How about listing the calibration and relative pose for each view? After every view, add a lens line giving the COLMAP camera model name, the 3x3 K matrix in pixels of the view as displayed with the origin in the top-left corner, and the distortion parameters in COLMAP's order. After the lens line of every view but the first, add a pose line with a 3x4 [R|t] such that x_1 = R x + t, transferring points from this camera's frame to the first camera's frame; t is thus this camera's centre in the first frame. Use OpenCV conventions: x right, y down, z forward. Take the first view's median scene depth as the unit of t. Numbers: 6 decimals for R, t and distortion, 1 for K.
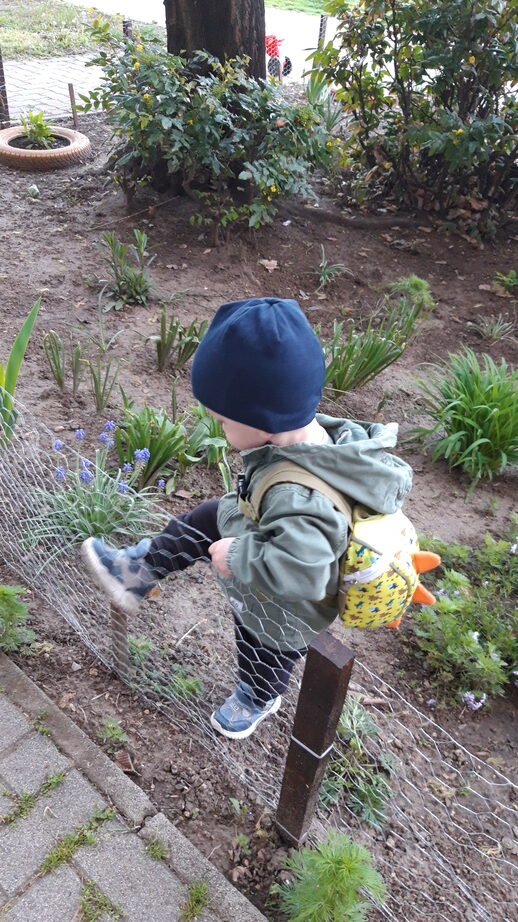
lens RADIAL K [[725.2, 0, 257.7], [0, 725.2, 462.1], [0, 0, 1]] dist [-0.003793, -0.058996]
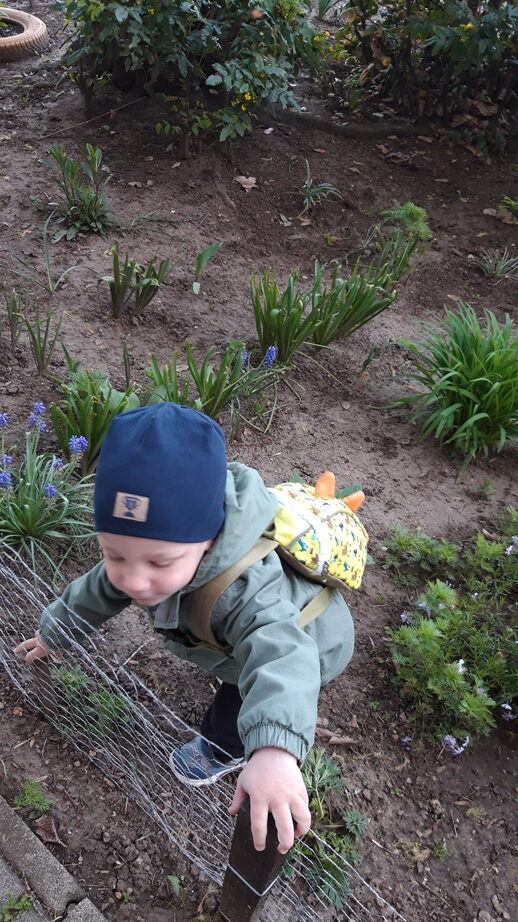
lens RADIAL K [[725.2, 0, 261.6], [0, 725.2, 465.6], [0, 0, 1]] dist [-0.003793, -0.058996]
pose [[0.999864, 0.005863, 0.015404, 0.030328], [-0.007983, 0.989920, 0.141402, -0.077187], [-0.014420, -0.141506, 0.989832, 0.114038]]
